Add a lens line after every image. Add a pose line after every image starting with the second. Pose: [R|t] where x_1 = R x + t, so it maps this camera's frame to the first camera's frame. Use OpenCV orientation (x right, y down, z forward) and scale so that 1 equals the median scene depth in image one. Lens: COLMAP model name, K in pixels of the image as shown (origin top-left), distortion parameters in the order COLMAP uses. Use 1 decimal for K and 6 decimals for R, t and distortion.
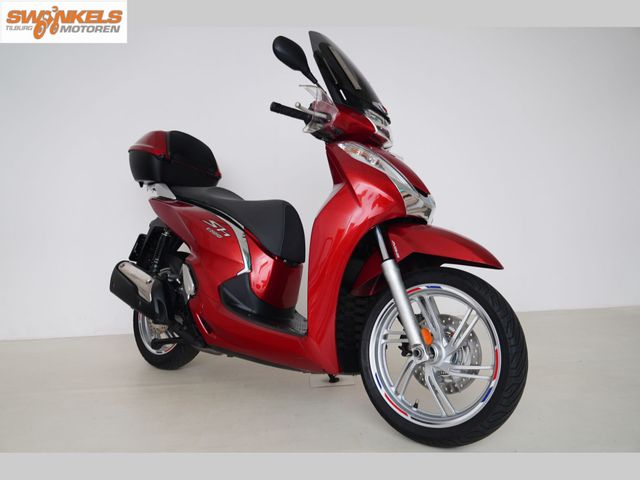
lens RADIAL K [[504.8, 0, 320.0], [0, 504.8, 240.0], [0, 0, 1]] dist [-0.086061, 0.005191]
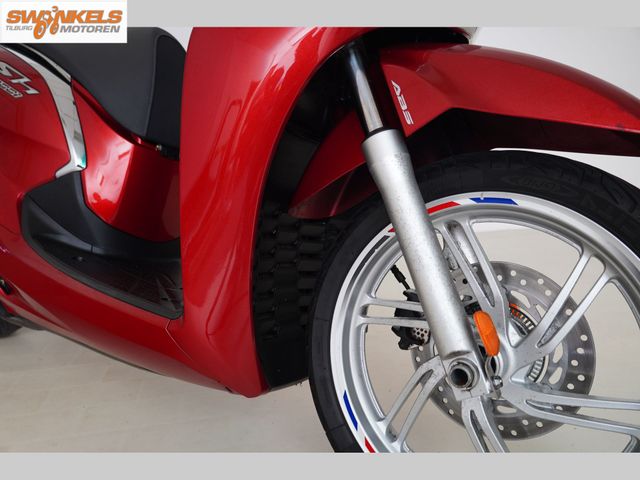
lens RADIAL K [[504.8, 0, 320.0], [0, 504.8, 240.0], [0, 0, 1]] dist [-0.086061, 0.005191]
pose [[0.994997, -0.009855, 0.099414, 0.045627], [-0.007882, 0.984276, 0.176459, 0.051983], [-0.099590, -0.176360, 0.979275, 0.578849]]
